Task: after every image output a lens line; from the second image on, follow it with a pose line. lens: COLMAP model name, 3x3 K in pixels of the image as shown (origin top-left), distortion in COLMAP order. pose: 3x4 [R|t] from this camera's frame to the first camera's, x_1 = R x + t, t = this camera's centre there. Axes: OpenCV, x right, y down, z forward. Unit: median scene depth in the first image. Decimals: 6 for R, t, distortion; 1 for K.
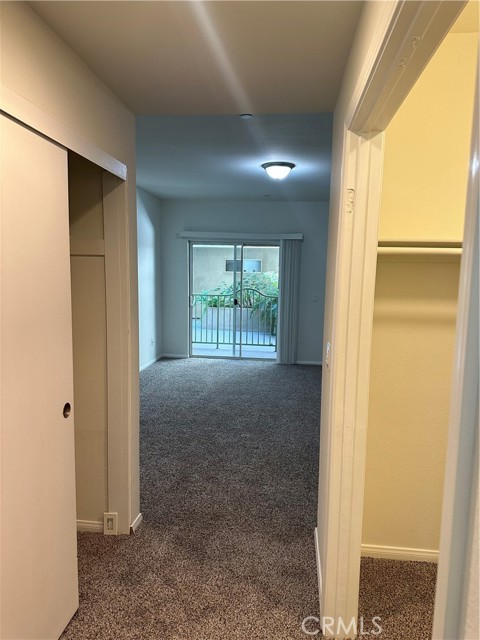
lens RADIAL K [[444.5, 0, 240.0], [0, 444.5, 320.0], [0, 0, 1]] dist [0.094770, -0.114549]
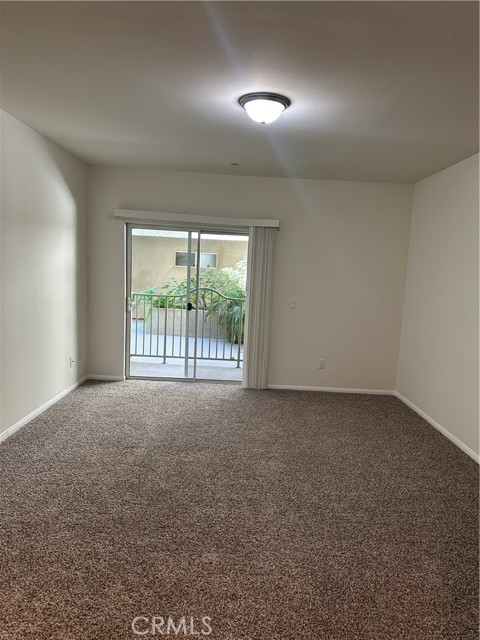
lens RADIAL K [[462.6, 0, 250.7], [0, 462.6, 319.9], [0, 0, 1]] dist [0.104191, -0.202085]
pose [[0.991433, 0.013780, 0.129888, -0.008475], [-0.014488, 0.999885, 0.004510, -0.022764], [-0.129811, -0.006354, 0.991518, 0.198562]]
